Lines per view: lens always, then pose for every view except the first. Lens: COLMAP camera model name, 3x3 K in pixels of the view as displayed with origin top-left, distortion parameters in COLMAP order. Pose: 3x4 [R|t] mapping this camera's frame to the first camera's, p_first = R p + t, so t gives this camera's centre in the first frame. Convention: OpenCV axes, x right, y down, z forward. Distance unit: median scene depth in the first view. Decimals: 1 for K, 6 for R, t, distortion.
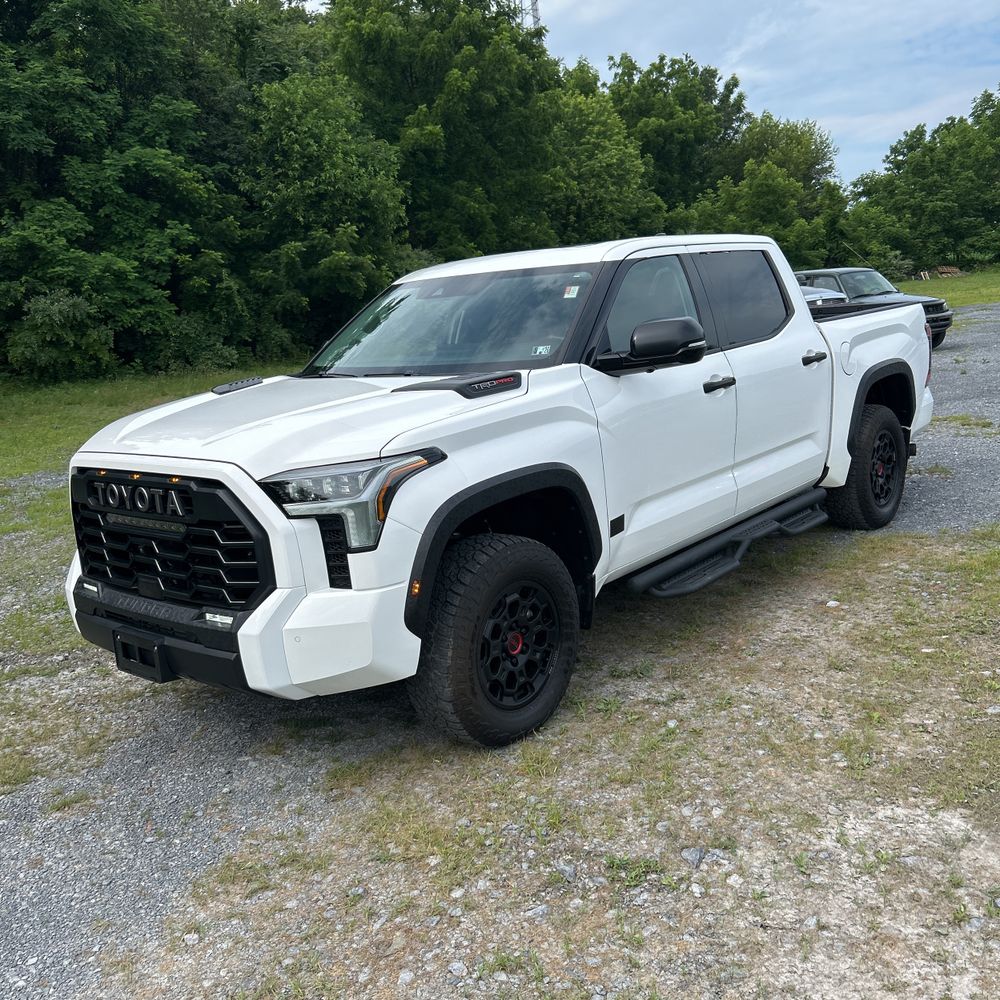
lens RADIAL K [[1012.6, 0, 498.0], [0, 1012.6, 507.2], [0, 0, 1]] dist [0.019965, 0.000000]
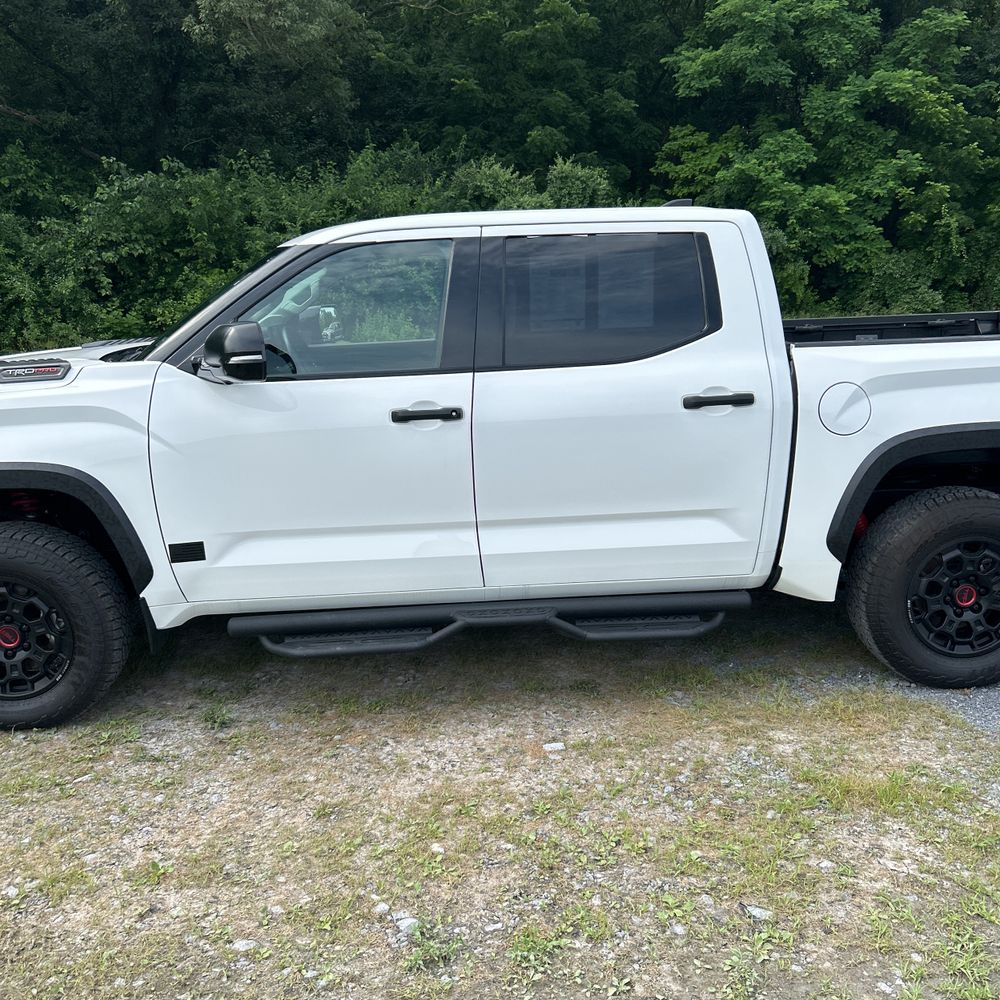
lens RADIAL K [[1012.6, 0, 501.0], [0, 1012.6, 519.5], [0, 0, 1]] dist [0.019965, 0.000000]
pose [[0.697613, 0.232485, -0.677707, 0.138178], [-0.178035, 0.972472, 0.150338, -0.029328], [0.694002, 0.015778, 0.719800, 0.085259]]
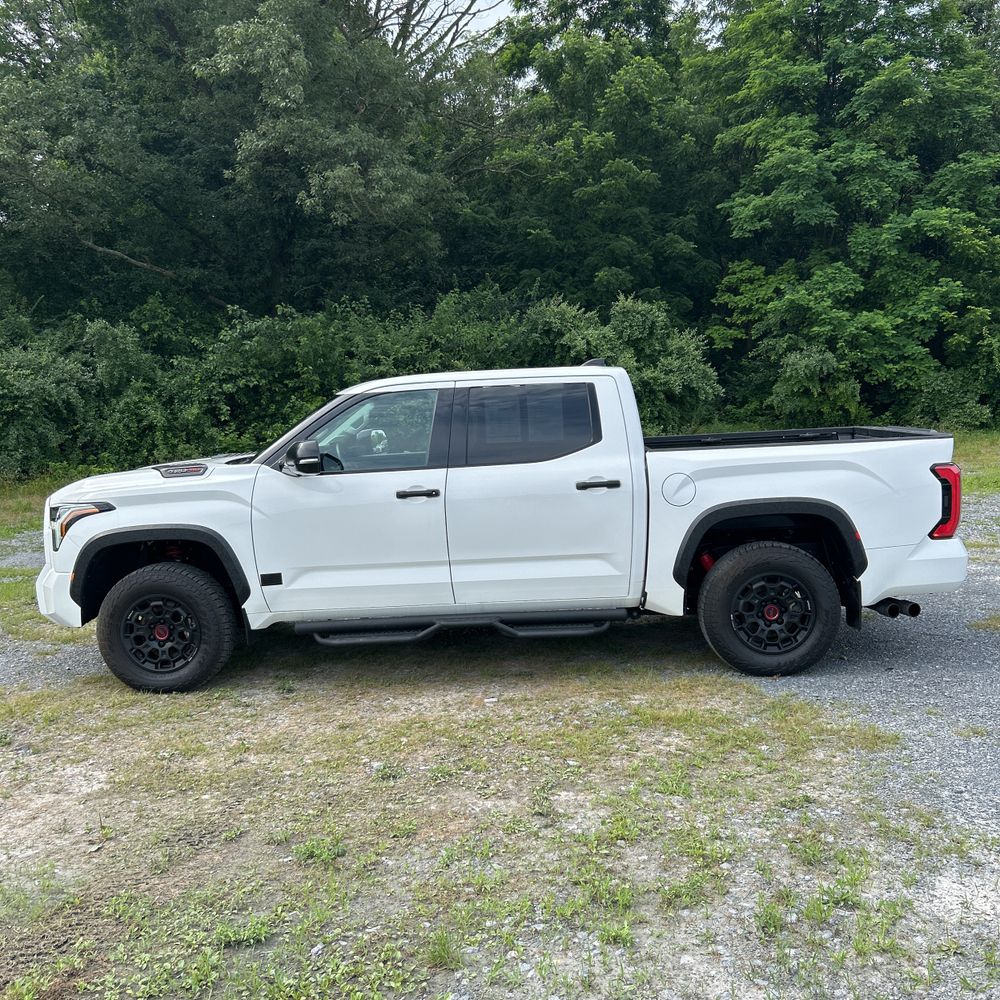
lens RADIAL K [[1012.6, 0, 504.3], [0, 1012.6, 506.6], [0, 0, 1]] dist [0.019965, 0.000000]
pose [[0.629126, 0.141406, -0.764333, 0.215479], [-0.169253, 0.984641, 0.042851, -0.030806], [0.758653, 0.102406, 0.643396, 0.049312]]
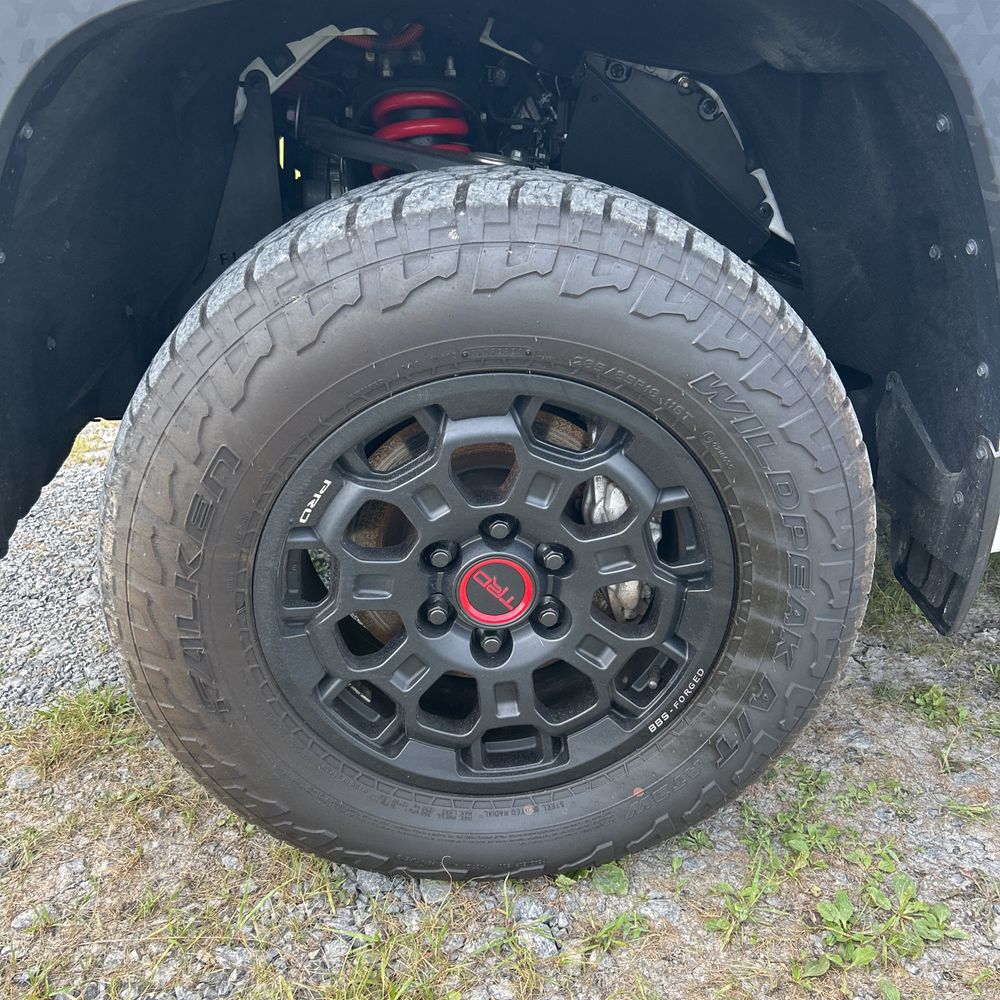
lens RADIAL K [[1012.6, 0, 501.1], [0, 1012.6, 495.0], [0, 0, 1]] dist [0.019965, 0.000000]
pose [[0.710336, 0.347802, -0.611928, 0.024552], [-0.175786, 0.929497, 0.324244, 0.002889], [0.681558, -0.122754, 0.721394, 0.111437]]
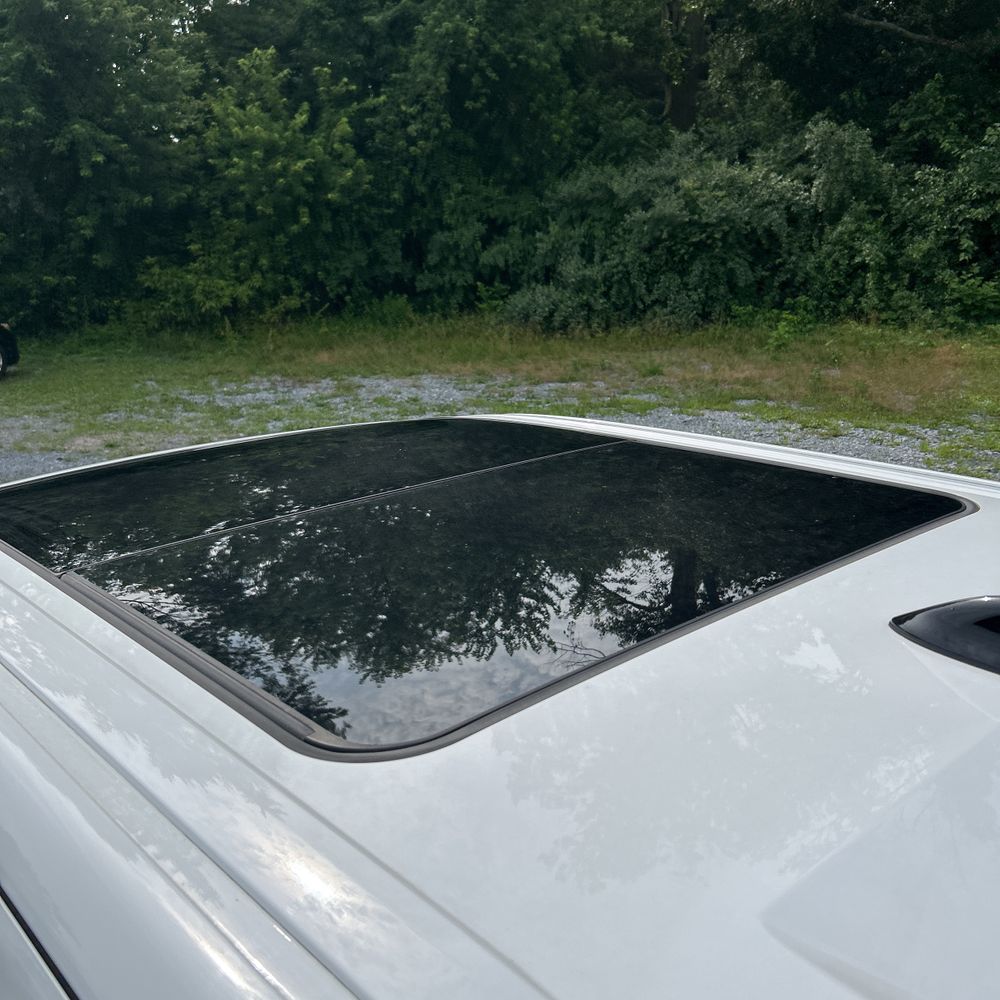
lens RADIAL K [[1012.6, 0, 507.1], [0, 1012.6, 504.8], [0, 0, 1]] dist [0.019965, 0.000000]
pose [[-0.118891, 0.350124, -0.929128, 0.059378], [-0.165699, 0.915646, 0.366247, -0.071641], [0.978984, 0.197499, -0.050847, 0.206843]]
